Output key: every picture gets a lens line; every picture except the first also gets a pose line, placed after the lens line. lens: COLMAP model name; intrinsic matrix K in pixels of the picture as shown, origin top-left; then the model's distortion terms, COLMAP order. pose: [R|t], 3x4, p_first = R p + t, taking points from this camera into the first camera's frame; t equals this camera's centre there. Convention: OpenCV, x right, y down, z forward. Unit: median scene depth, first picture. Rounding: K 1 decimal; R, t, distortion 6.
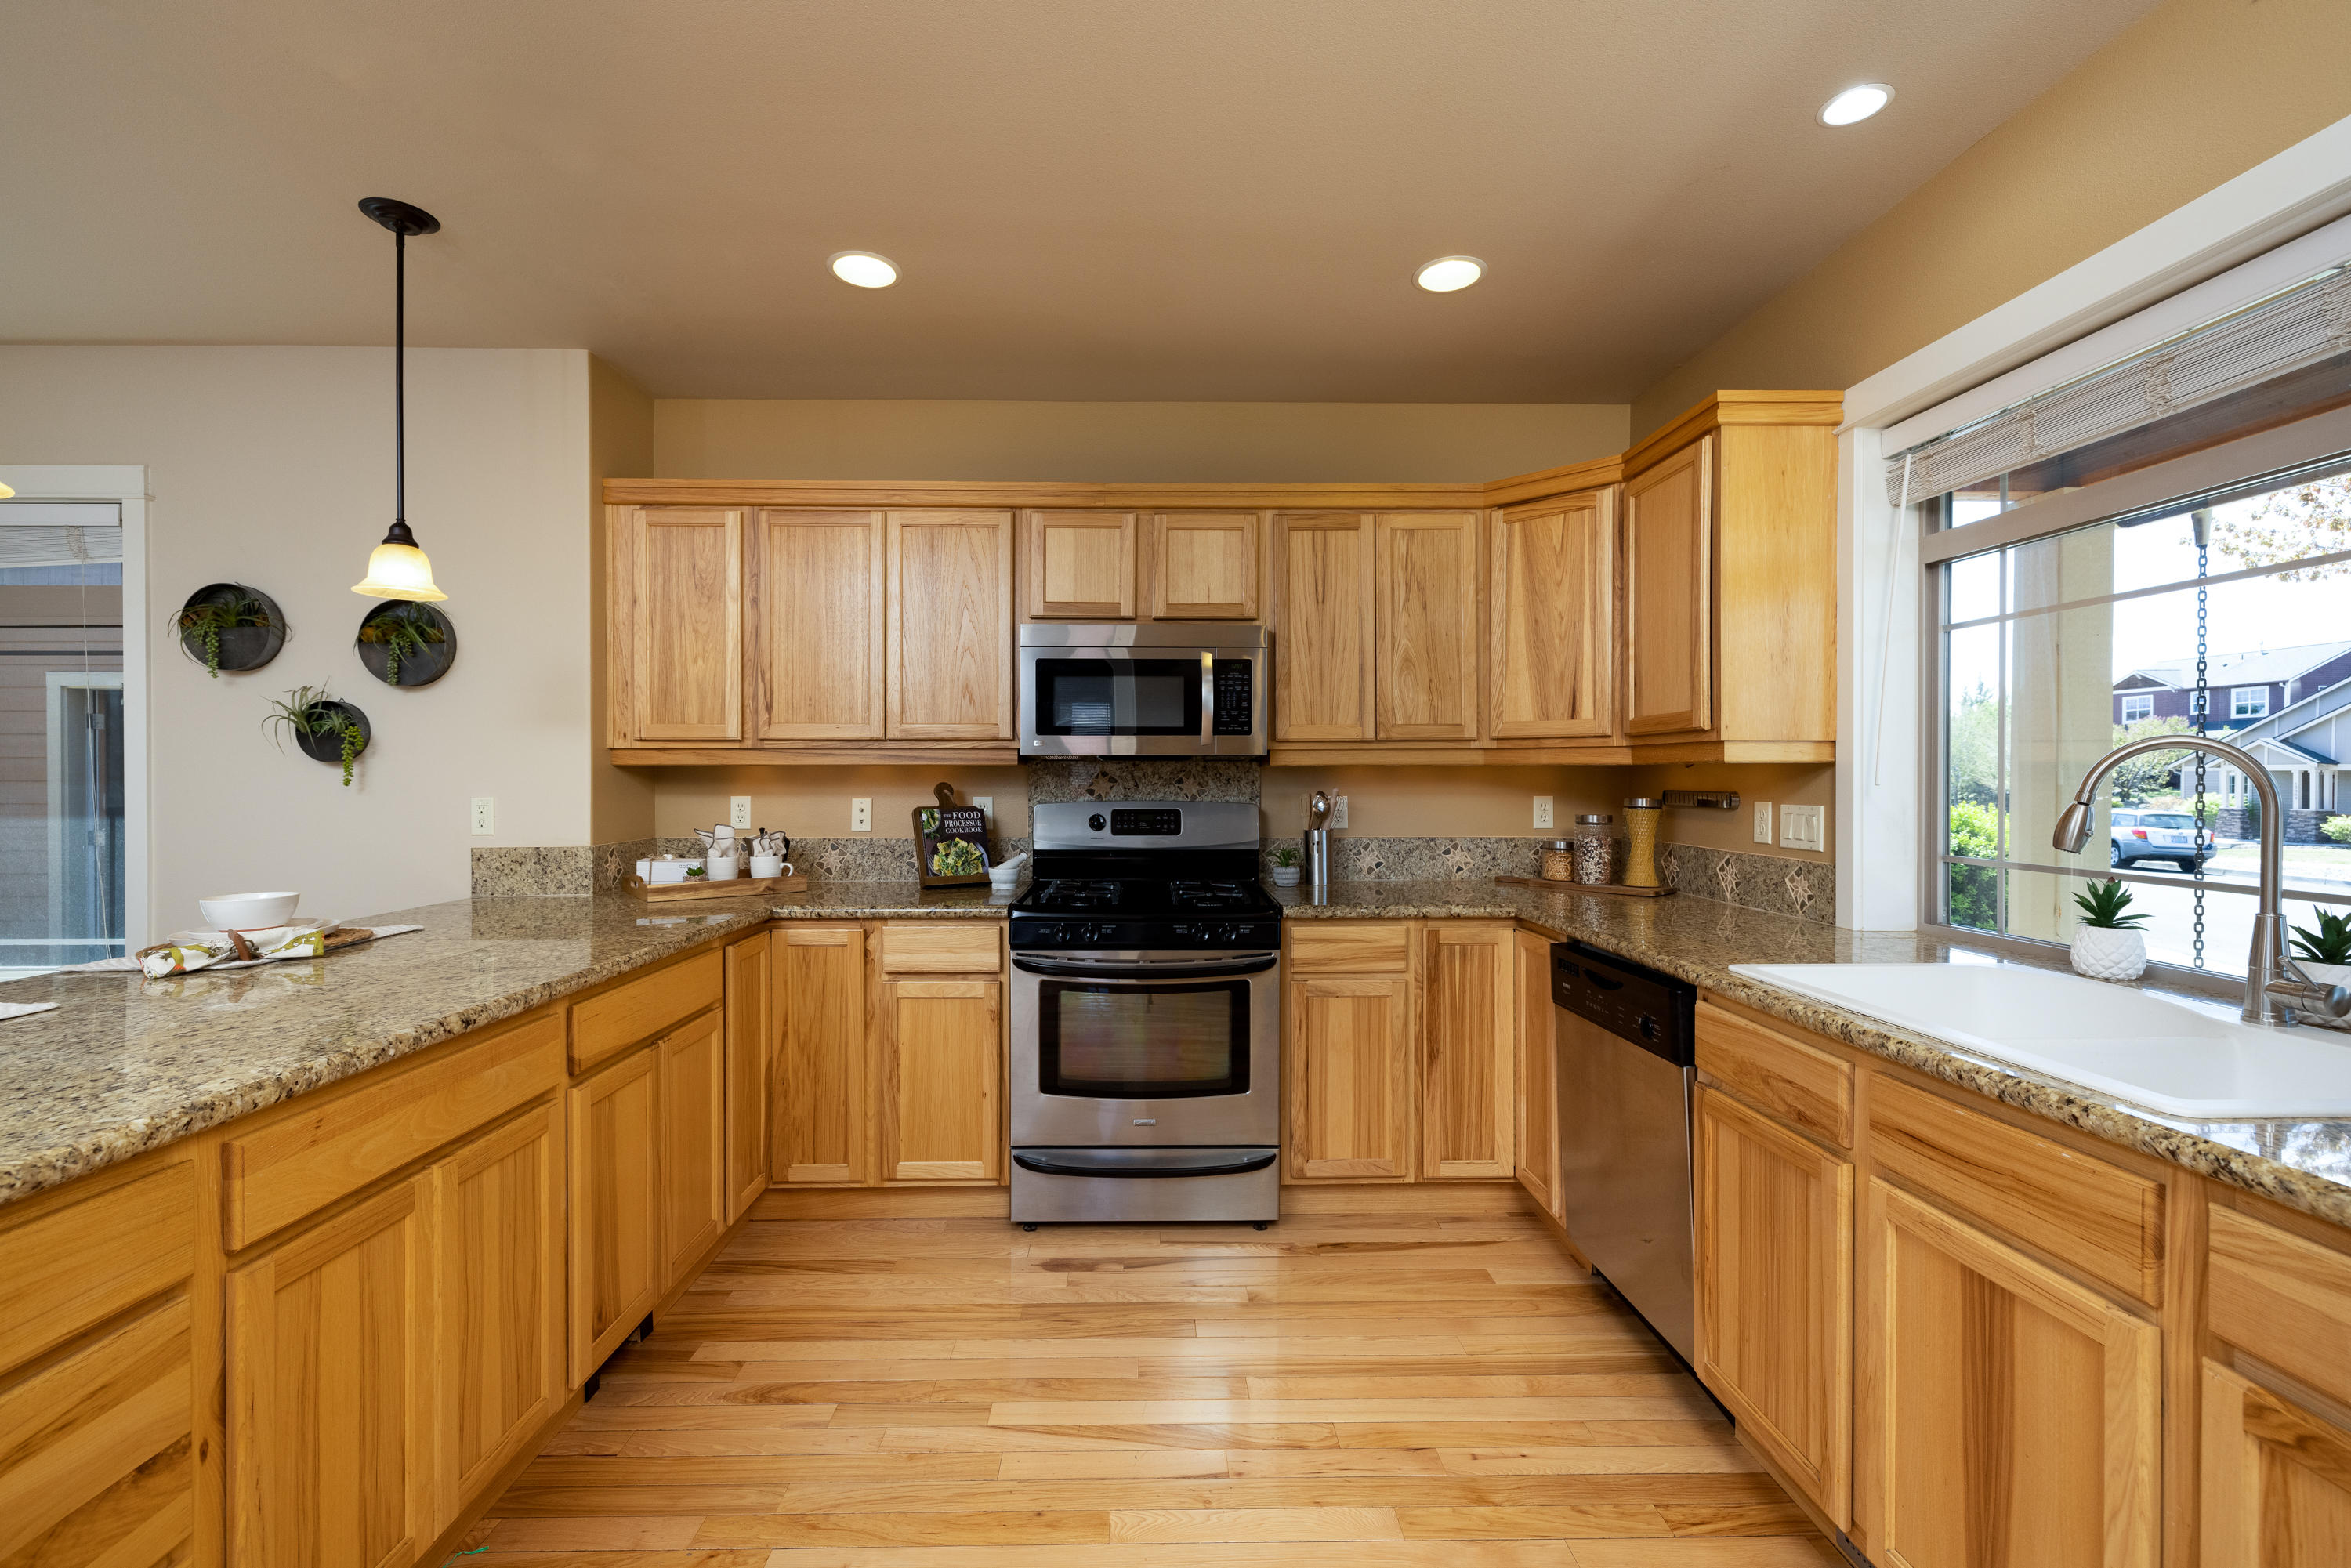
lens RADIAL K [[997.4, 0, 1166.2], [0, 997.4, 788.5], [0, 0, 1]] dist [0.002448, -0.000073]
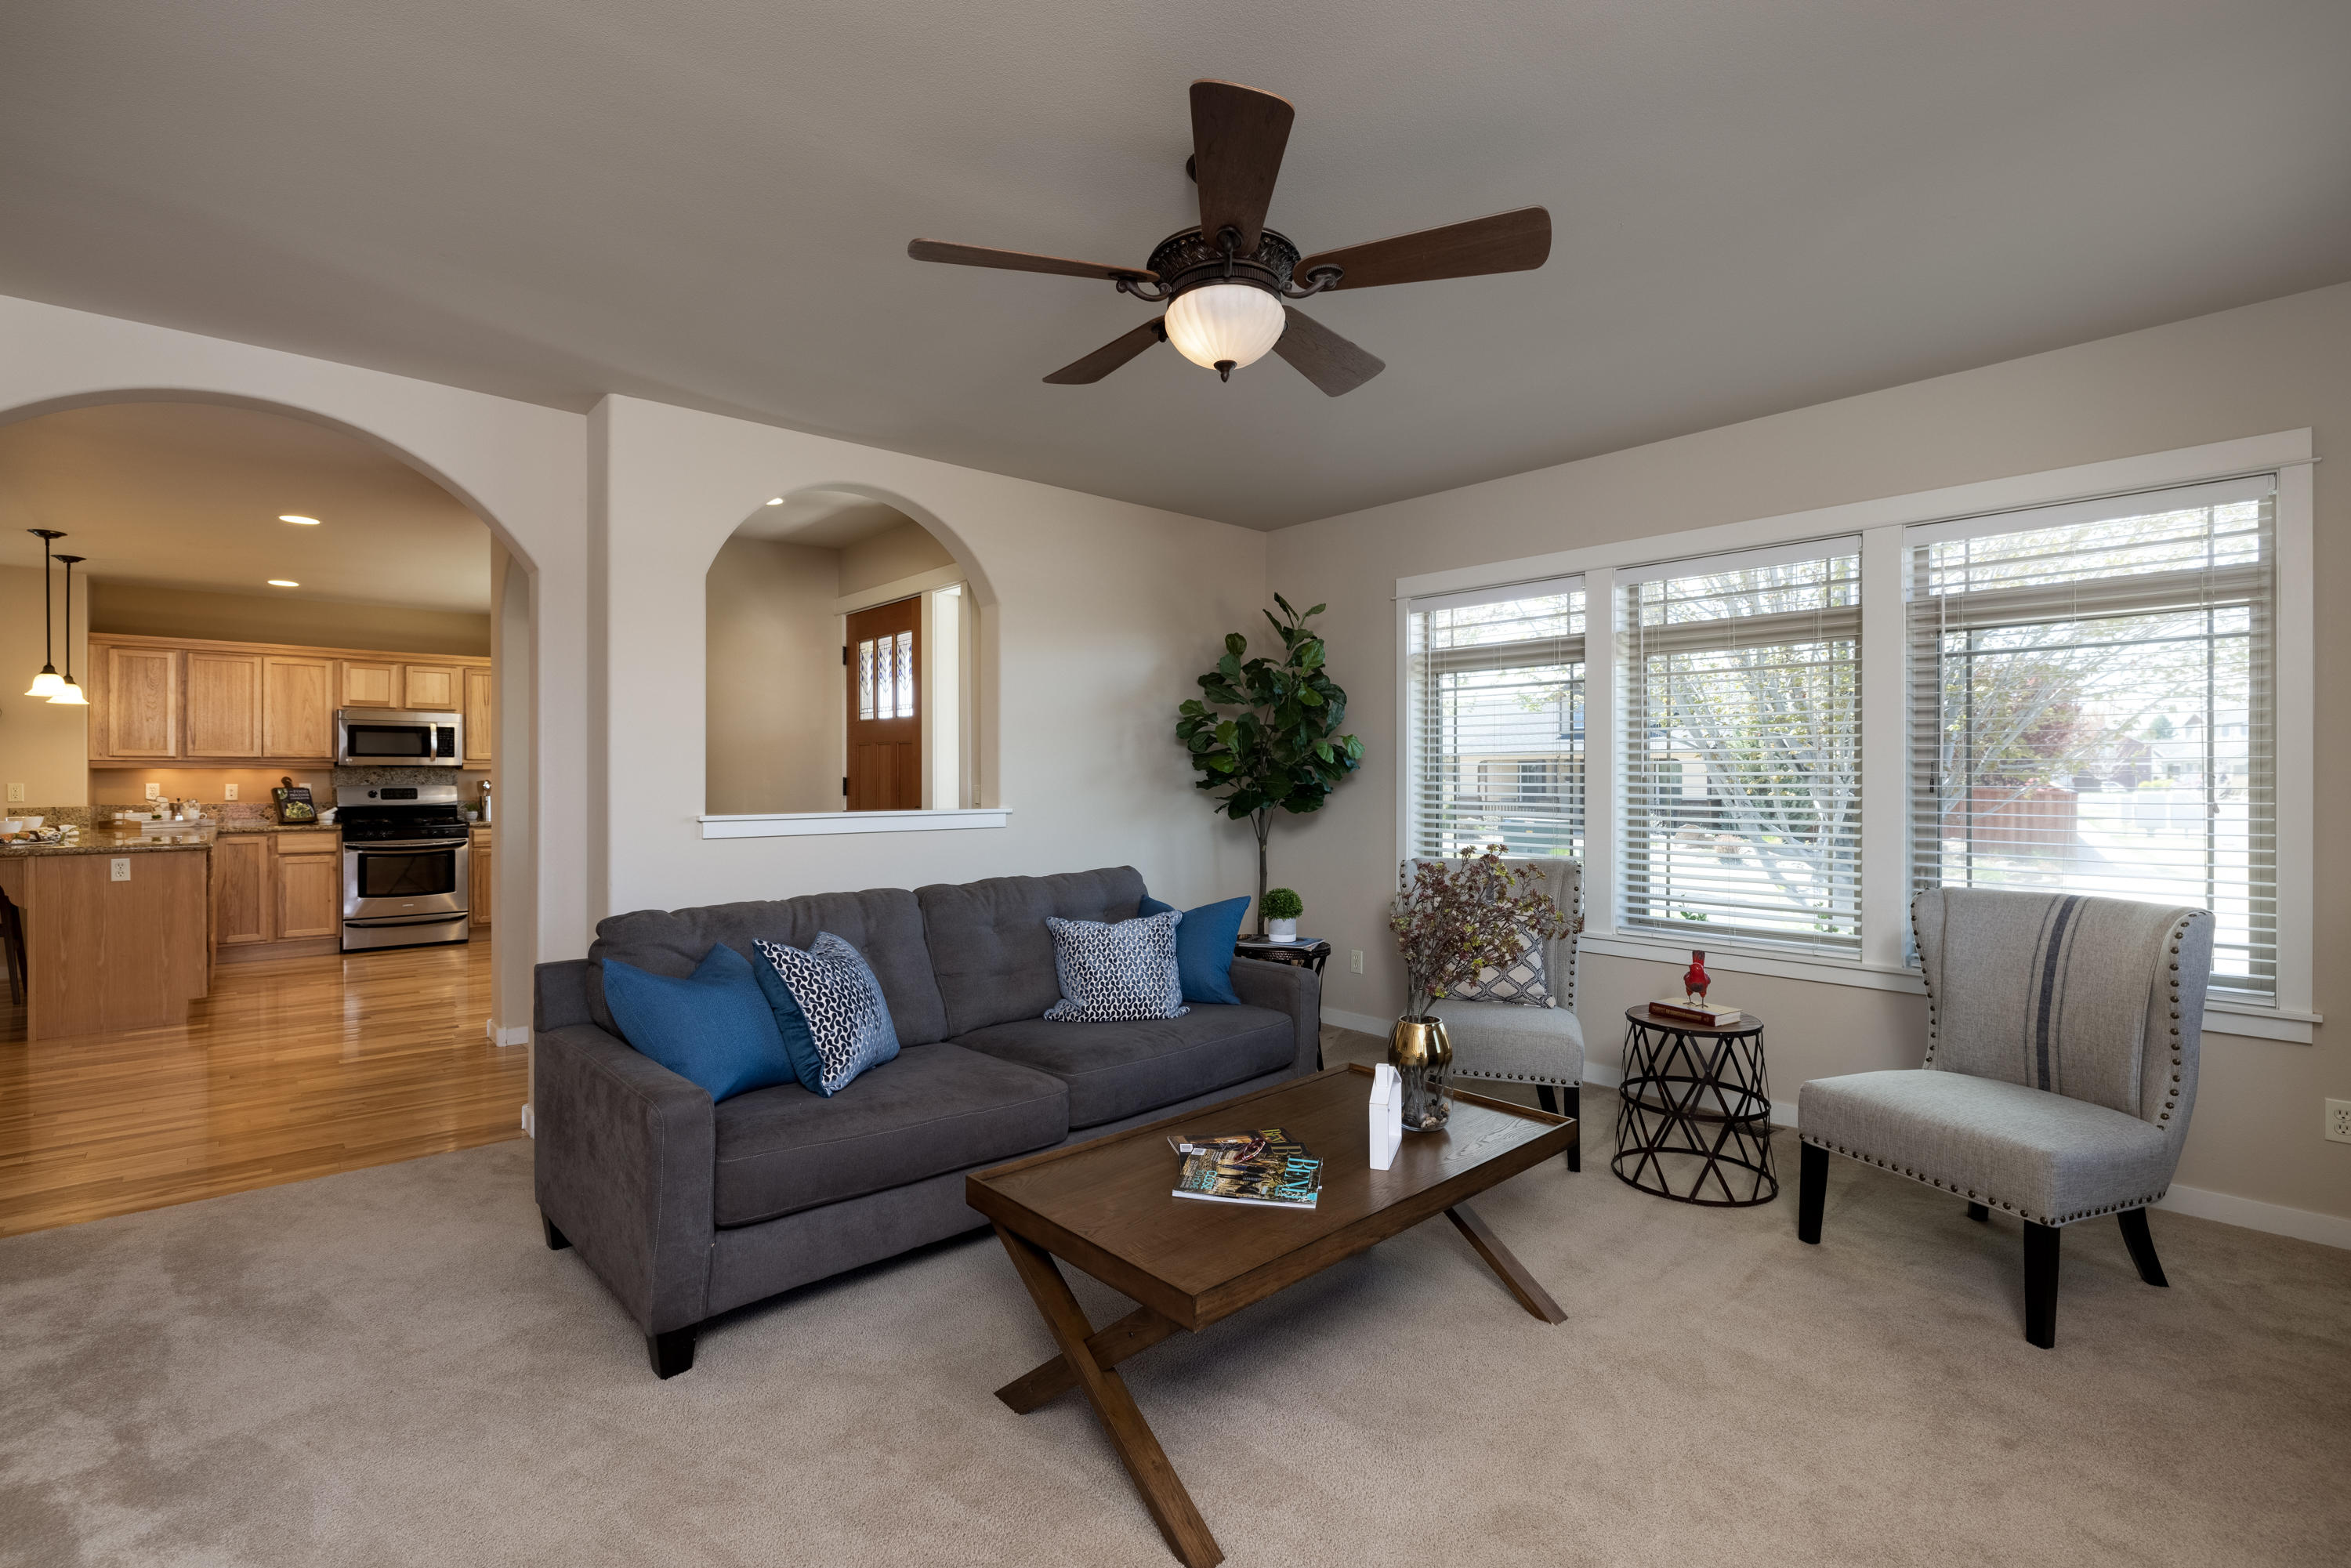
lens RADIAL K [[1047.0, 0, 1171.8], [0, 1047.0, 783.3], [0, 0, 1]] dist [-0.007865, -0.000240]
pose [[0.753864, -0.003381, 0.657022, -0.287113], [0.008177, 0.999958, -0.004237, 0.038267], [-0.656980, 0.008566, 0.753859, -2.216176]]
